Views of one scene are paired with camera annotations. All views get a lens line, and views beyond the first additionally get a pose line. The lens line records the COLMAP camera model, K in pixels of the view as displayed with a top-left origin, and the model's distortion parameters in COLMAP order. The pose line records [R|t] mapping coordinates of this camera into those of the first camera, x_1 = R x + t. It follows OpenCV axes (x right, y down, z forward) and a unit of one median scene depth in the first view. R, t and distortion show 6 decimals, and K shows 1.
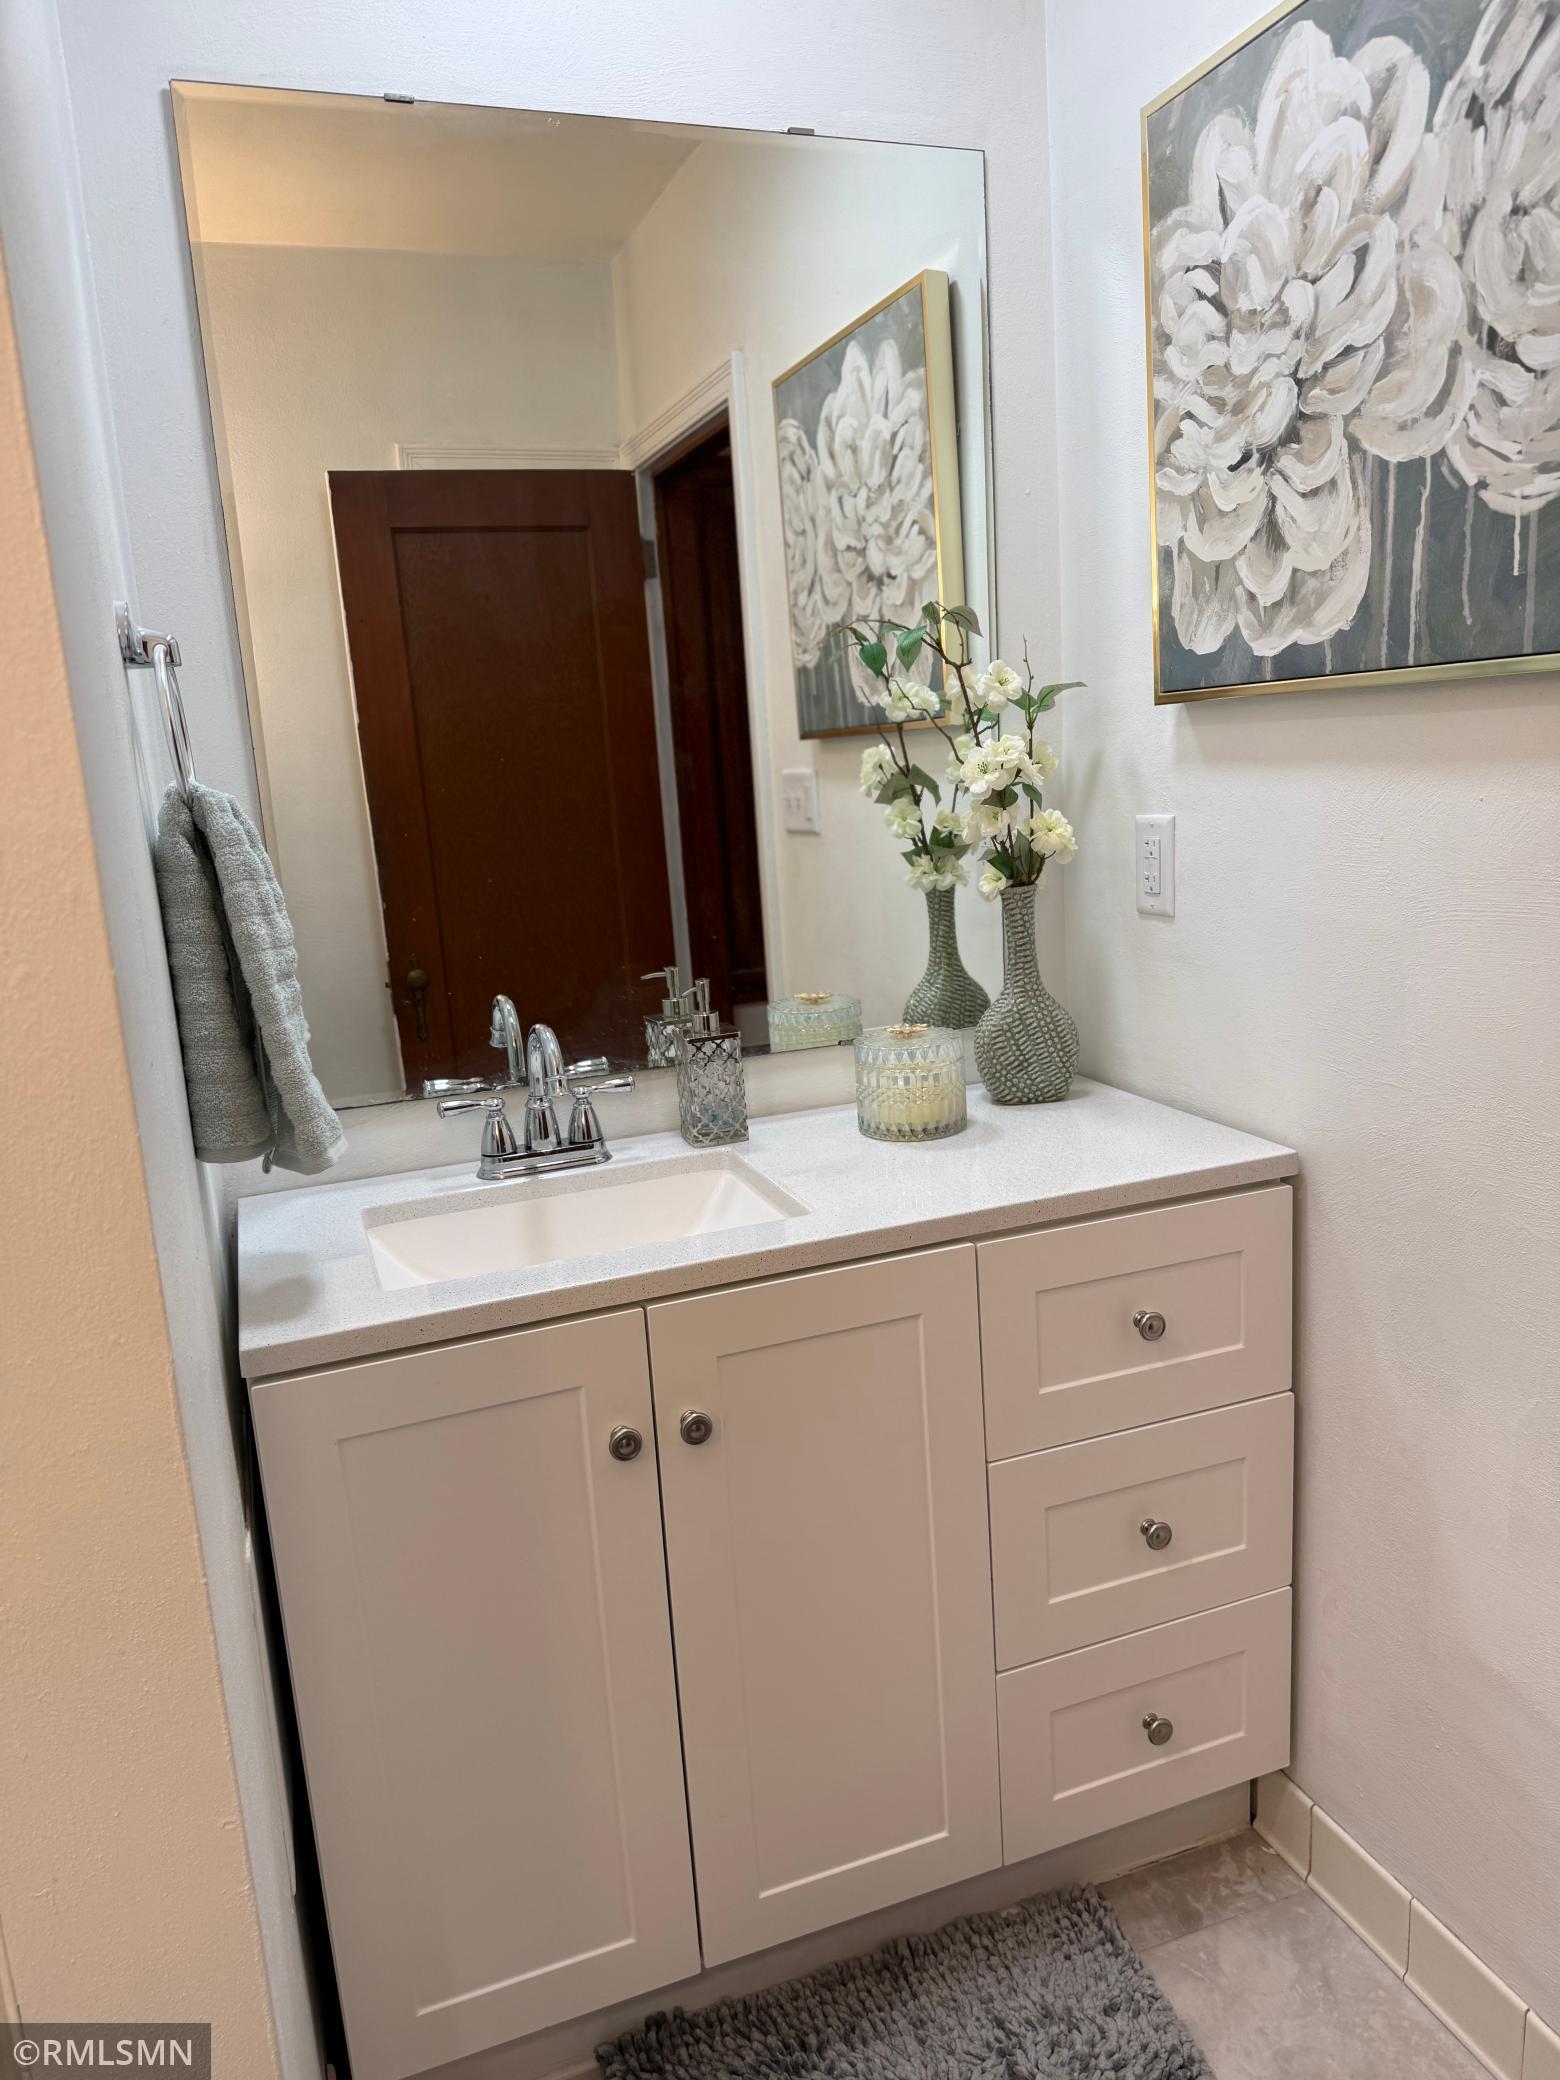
lens RADIAL K [[1504.9, 0, 782.7], [0, 1504.9, 1047.9], [0, 0, 1]] dist [0.102896, -0.120397]
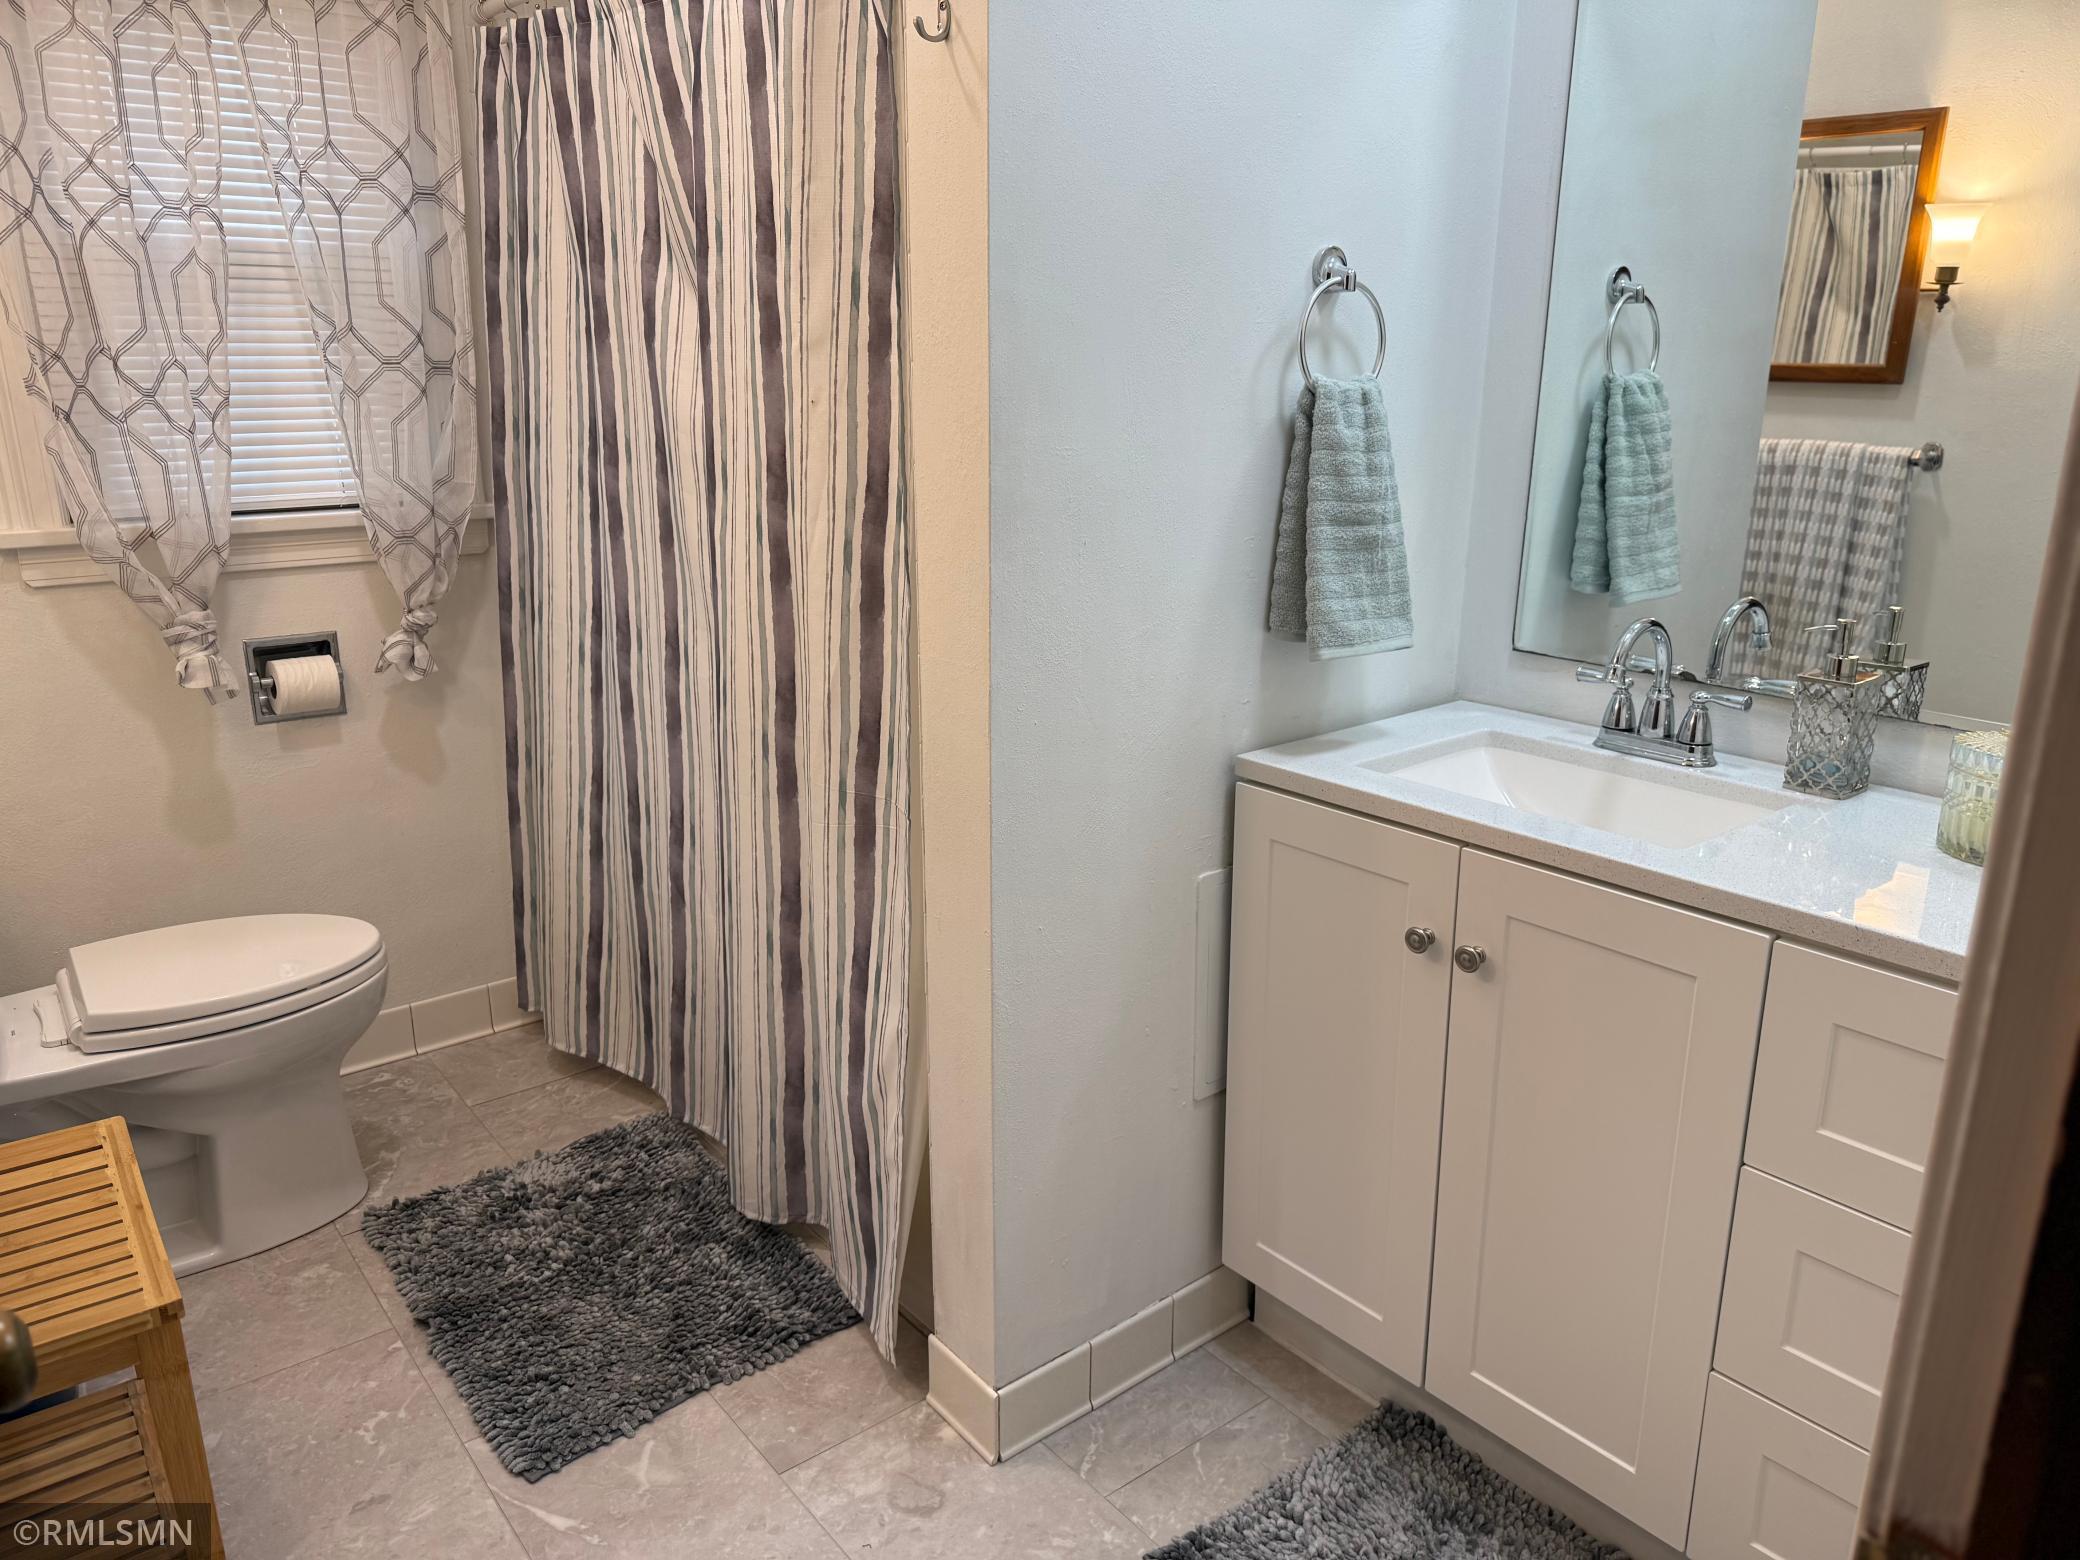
lens RADIAL K [[1504.9, 0, 1015.5], [0, 1504.9, 771.7], [0, 0, 1]] dist [0.102896, -0.120397]
pose [[0.311153, 0.319480, -0.895051, 0.706192], [-0.207762, 0.941888, 0.263973, -0.106698], [0.927372, 0.103821, 0.359447, 0.187427]]
